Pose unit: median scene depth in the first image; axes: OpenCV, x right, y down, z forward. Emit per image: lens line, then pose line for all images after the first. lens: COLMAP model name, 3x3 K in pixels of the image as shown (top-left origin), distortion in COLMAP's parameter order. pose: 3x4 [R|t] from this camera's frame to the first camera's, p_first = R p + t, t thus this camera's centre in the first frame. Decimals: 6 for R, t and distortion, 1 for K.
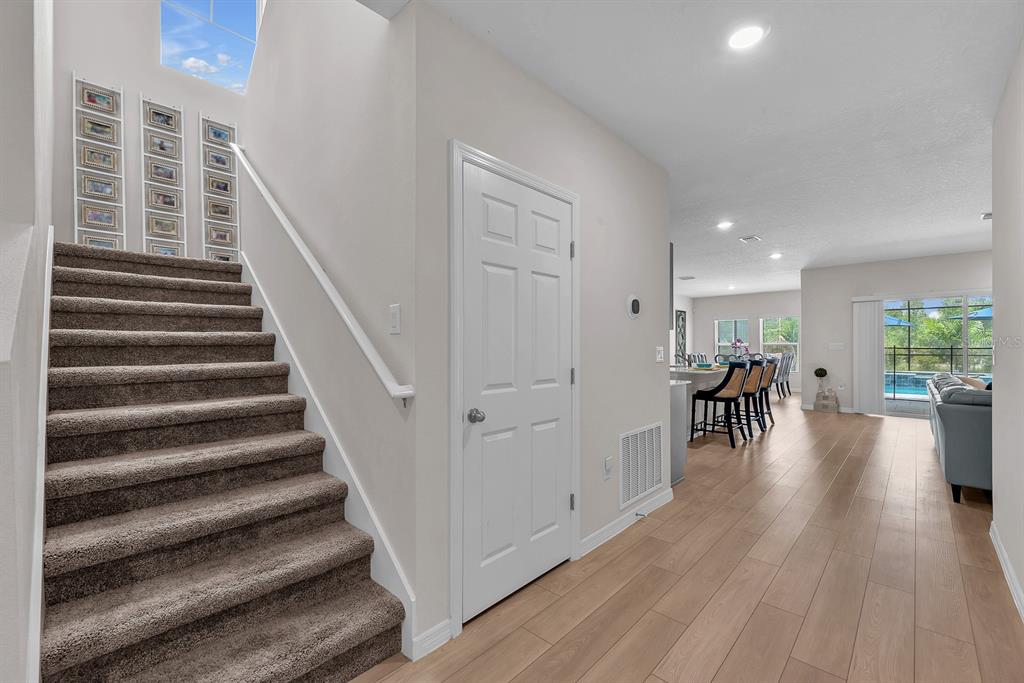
lens RADIAL K [[425.4, 0, 502.5], [0, 425.4, 343.3], [0, 0, 1]] dist [0.000319, 0.000286]
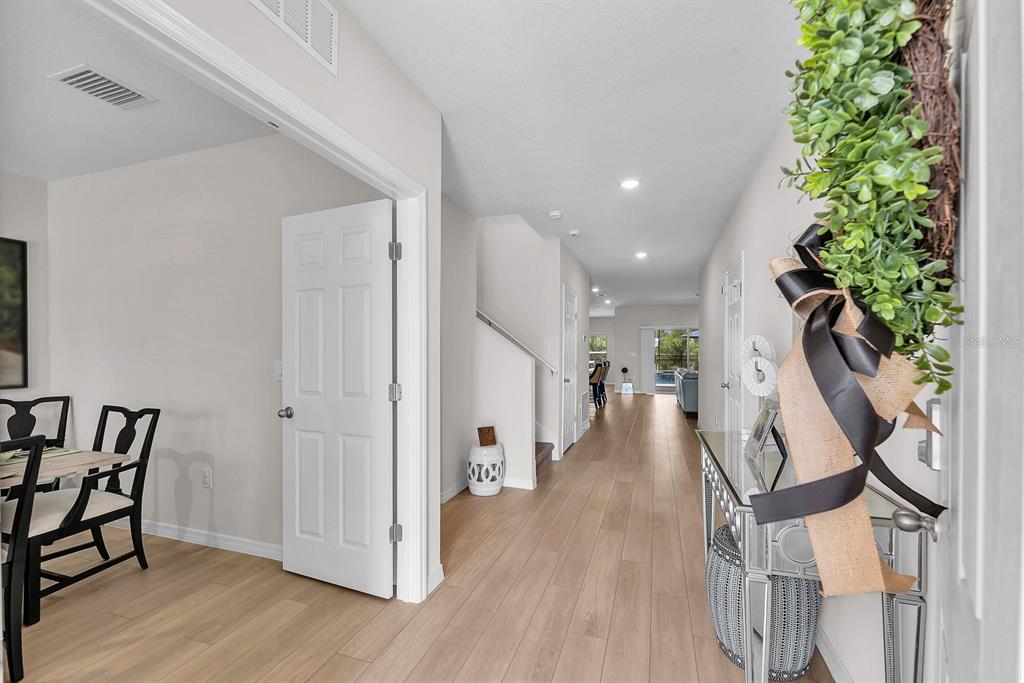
lens RADIAL K [[425.4, 0, 503.4], [0, 425.4, 349.0], [0, 0, 1]] dist [0.000319, 0.000286]
pose [[0.910700, 0.006923, 0.413010, -0.560254], [-0.006130, 0.999976, -0.003246, -0.008461], [-0.413022, 0.000424, 0.910721, -0.485782]]
